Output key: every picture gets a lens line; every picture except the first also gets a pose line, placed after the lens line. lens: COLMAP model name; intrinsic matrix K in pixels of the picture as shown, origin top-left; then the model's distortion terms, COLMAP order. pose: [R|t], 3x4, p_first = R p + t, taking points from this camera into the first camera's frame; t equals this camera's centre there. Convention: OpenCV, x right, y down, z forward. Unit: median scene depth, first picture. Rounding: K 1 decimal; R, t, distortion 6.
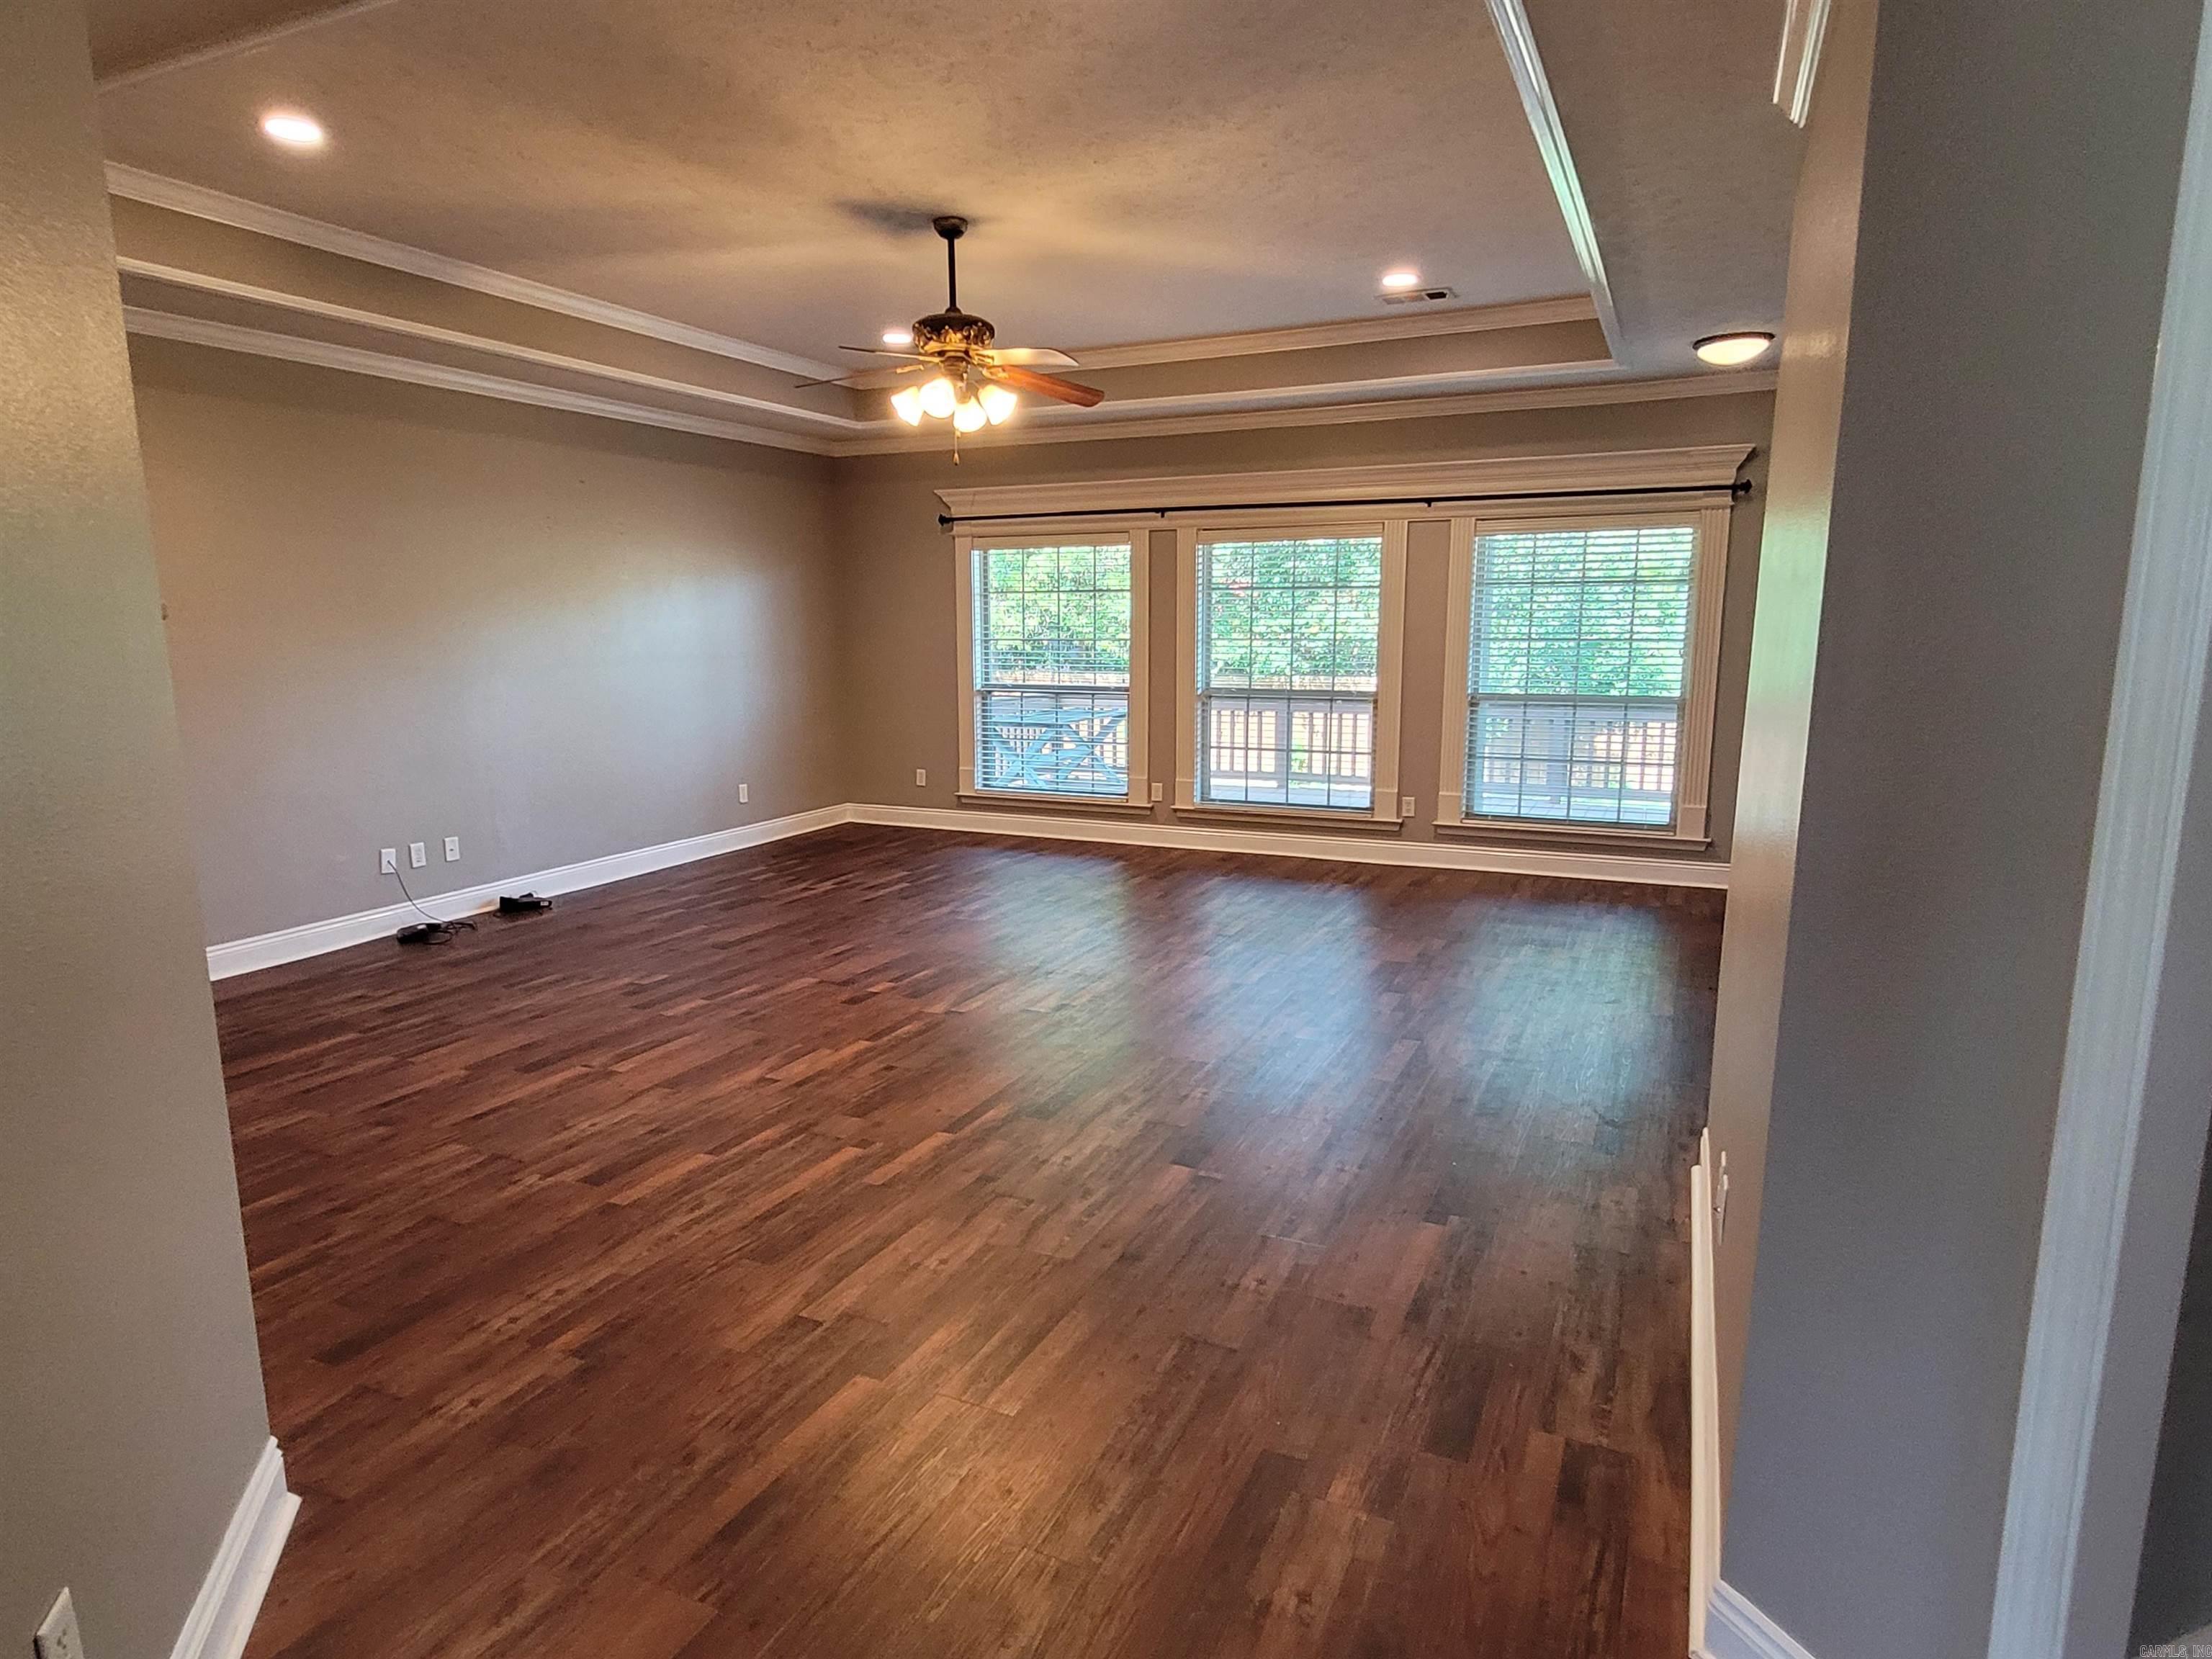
lens RADIAL K [[1264.9, 0, 1105.0], [0, 1264.9, 834.1], [0, 0, 1]] dist [-0.000254, 0.000158]
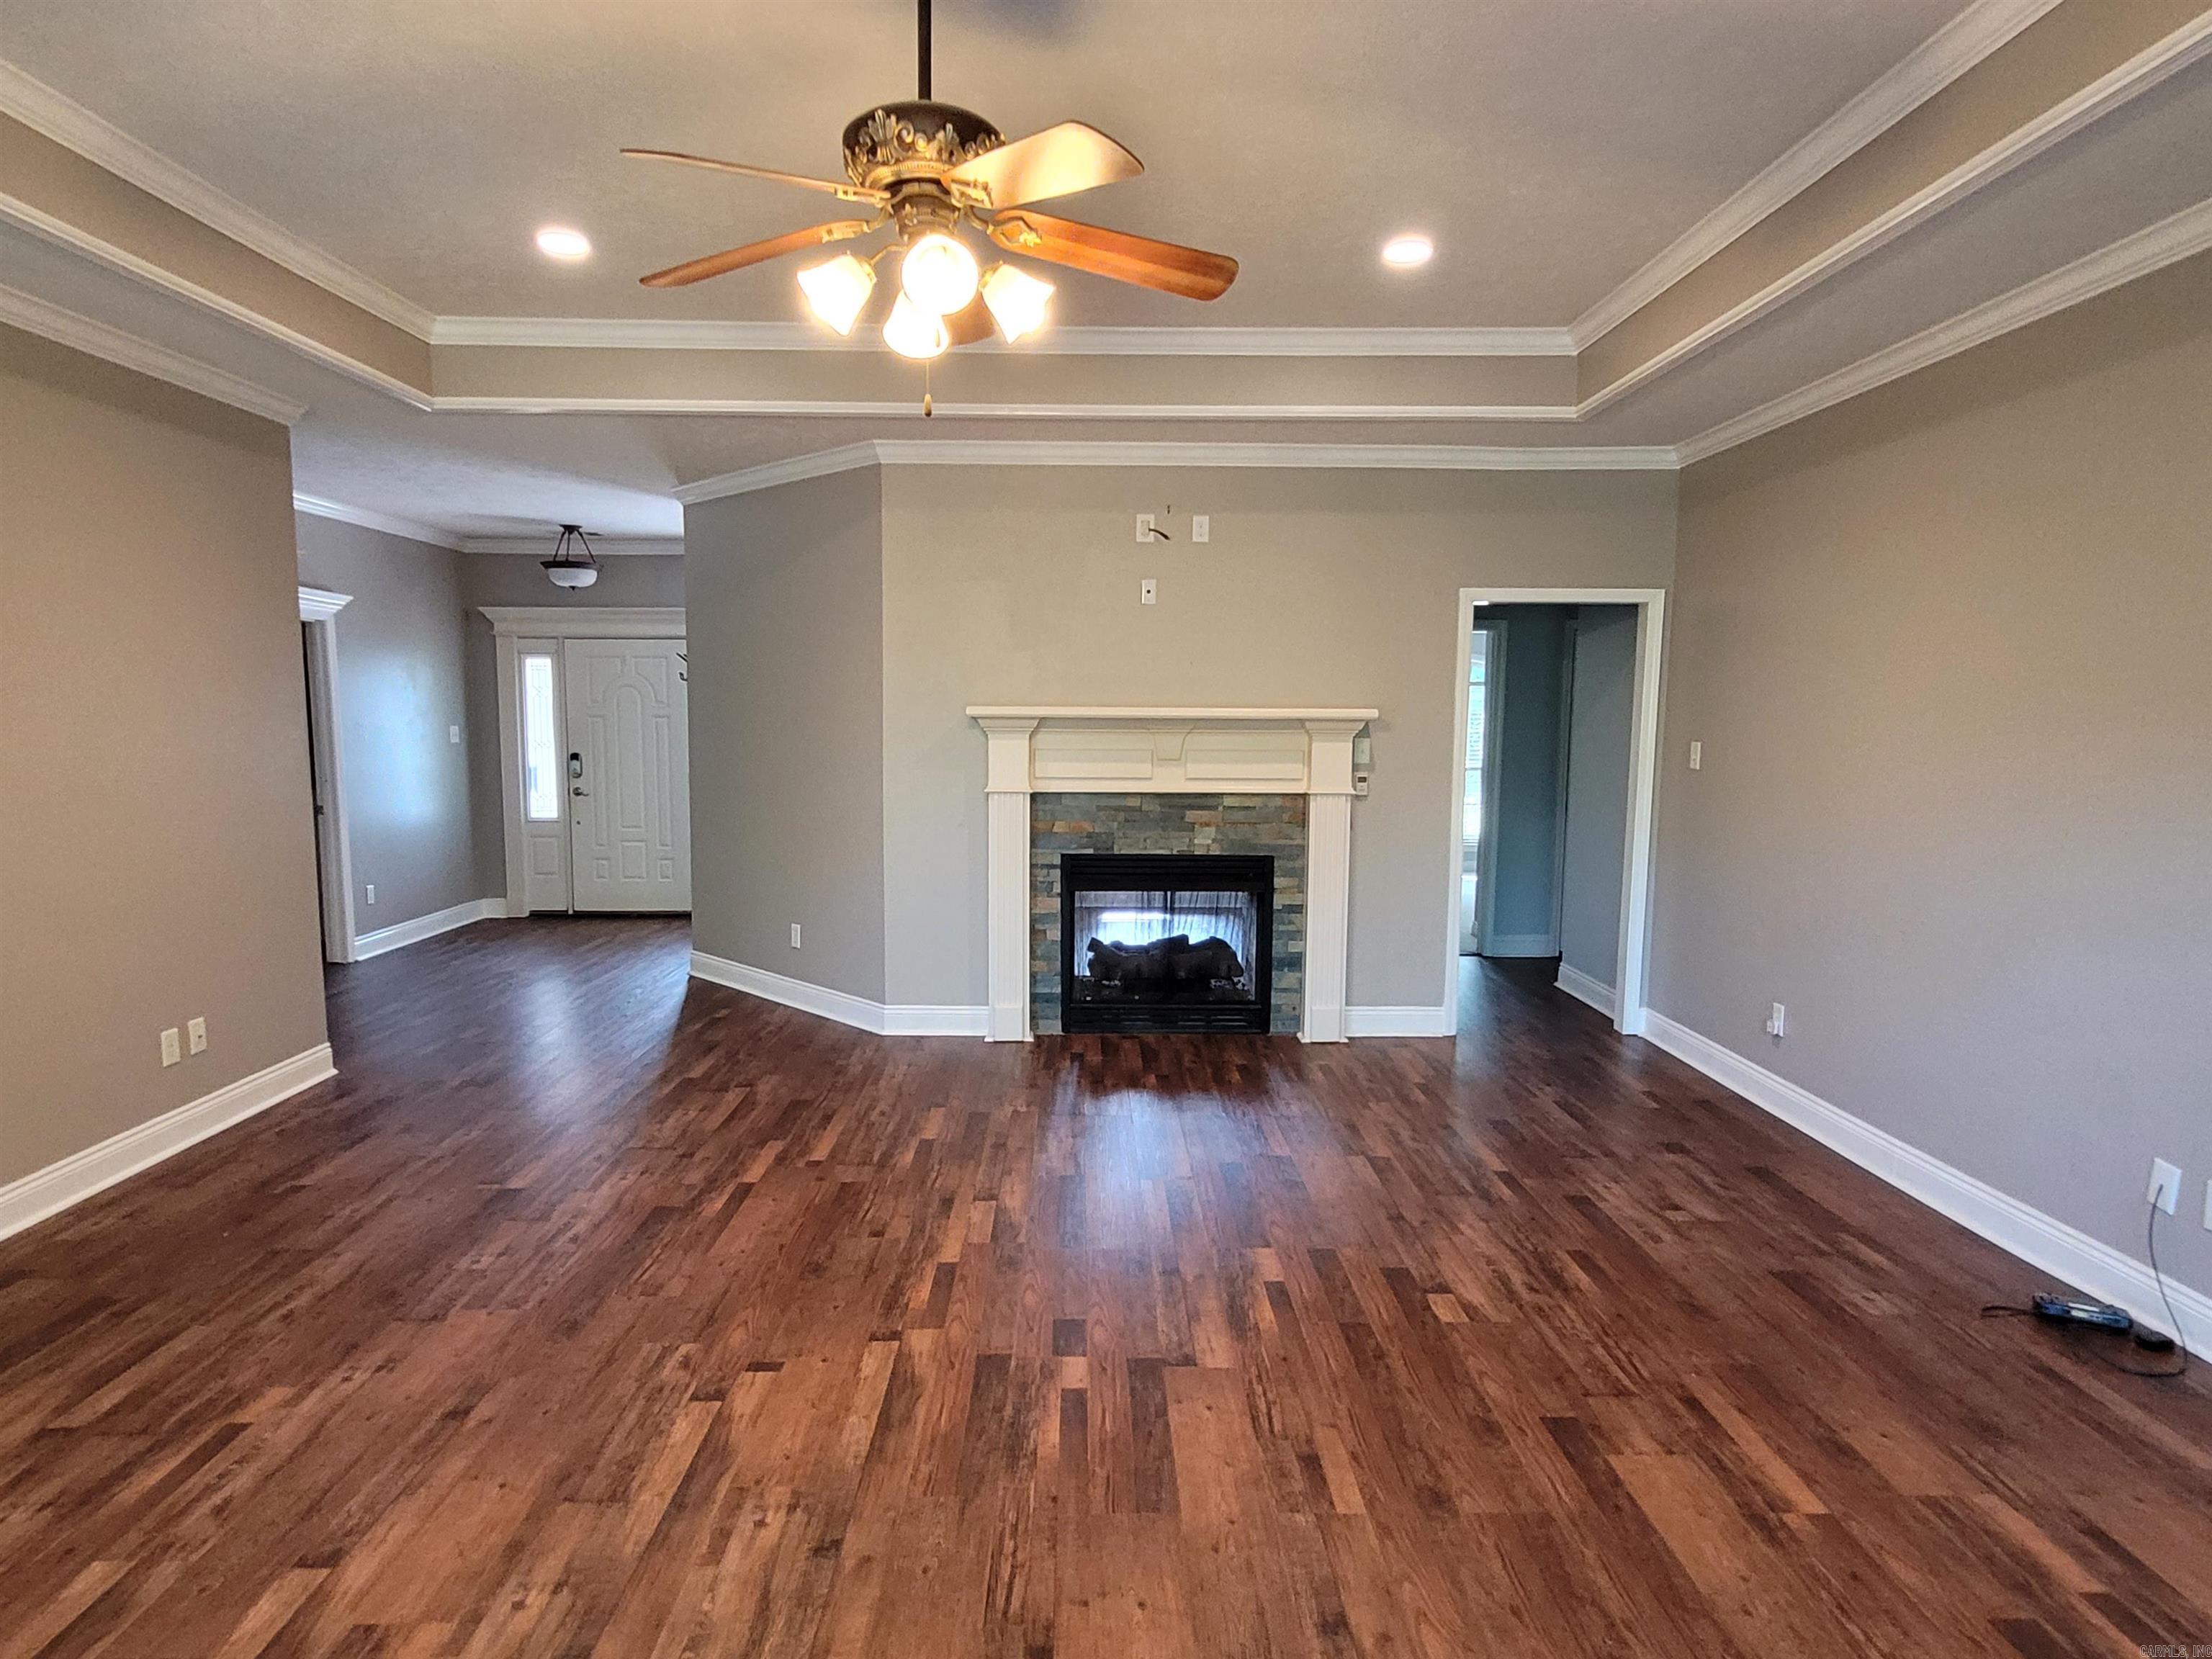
lens RADIAL K [[1264.9, 0, 1104.0], [0, 1264.9, 834.8], [0, 0, 1]] dist [-0.000254, 0.000158]
pose [[-0.899874, 0.040154, -0.434297, 0.046721], [-0.073479, 0.967562, 0.241710, -0.261230], [0.429915, 0.249421, -0.867734, 1.533886]]
